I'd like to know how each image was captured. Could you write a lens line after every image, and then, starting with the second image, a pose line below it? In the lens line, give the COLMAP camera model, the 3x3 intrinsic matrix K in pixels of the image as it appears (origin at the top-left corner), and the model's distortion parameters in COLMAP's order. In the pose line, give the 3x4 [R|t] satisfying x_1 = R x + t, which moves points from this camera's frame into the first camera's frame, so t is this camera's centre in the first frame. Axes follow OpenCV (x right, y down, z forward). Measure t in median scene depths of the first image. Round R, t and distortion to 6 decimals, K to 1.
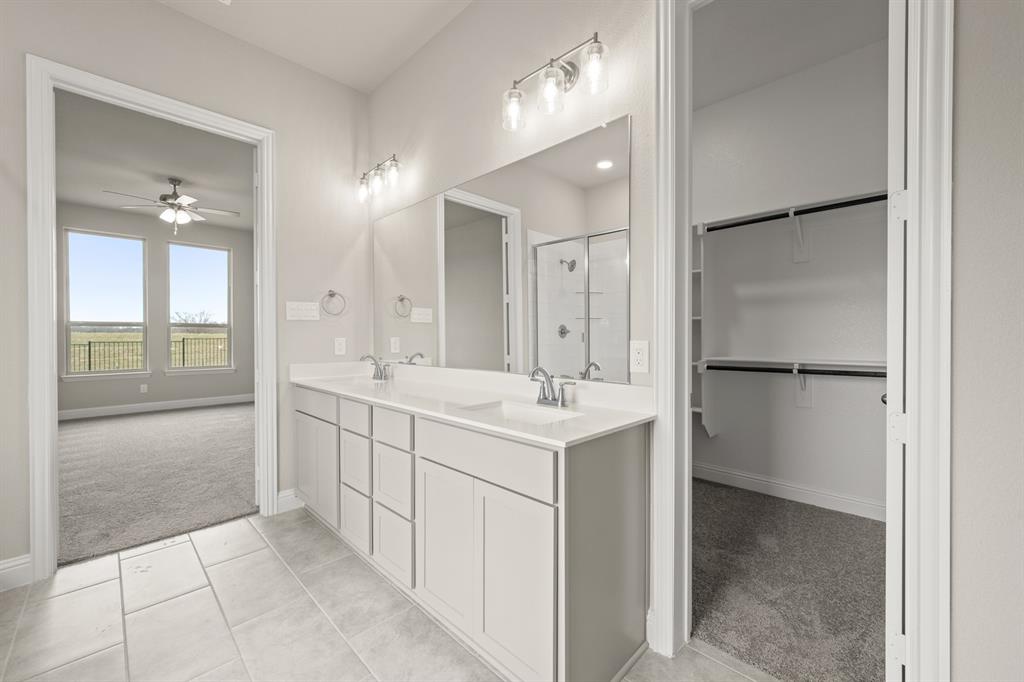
lens RADIAL K [[404.3, 0, 514.6], [0, 404.3, 338.8], [0, 0, 1]] dist [0.000666, 0.000238]
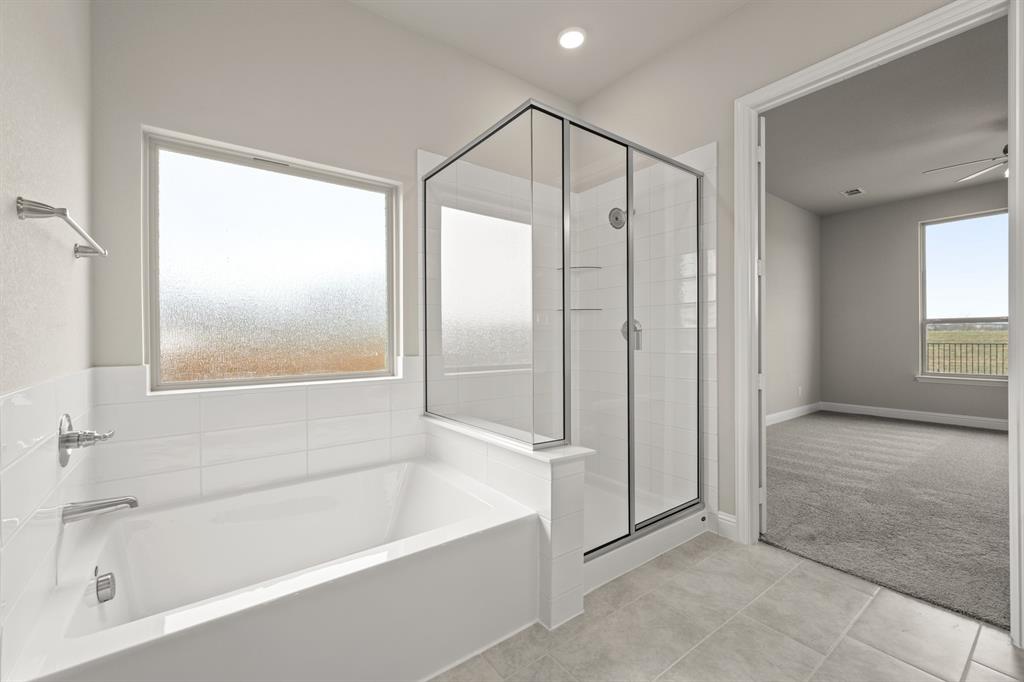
lens RADIAL K [[415.4, 0, 495.0], [0, 415.4, 339.2], [0, 0, 1]] dist [0.001958, 0.000132]
pose [[-0.175582, 0.005322, -0.984450, 0.095448], [-0.002375, 0.999980, 0.005830, 0.000293], [0.984462, 0.003361, -0.175566, 0.352541]]
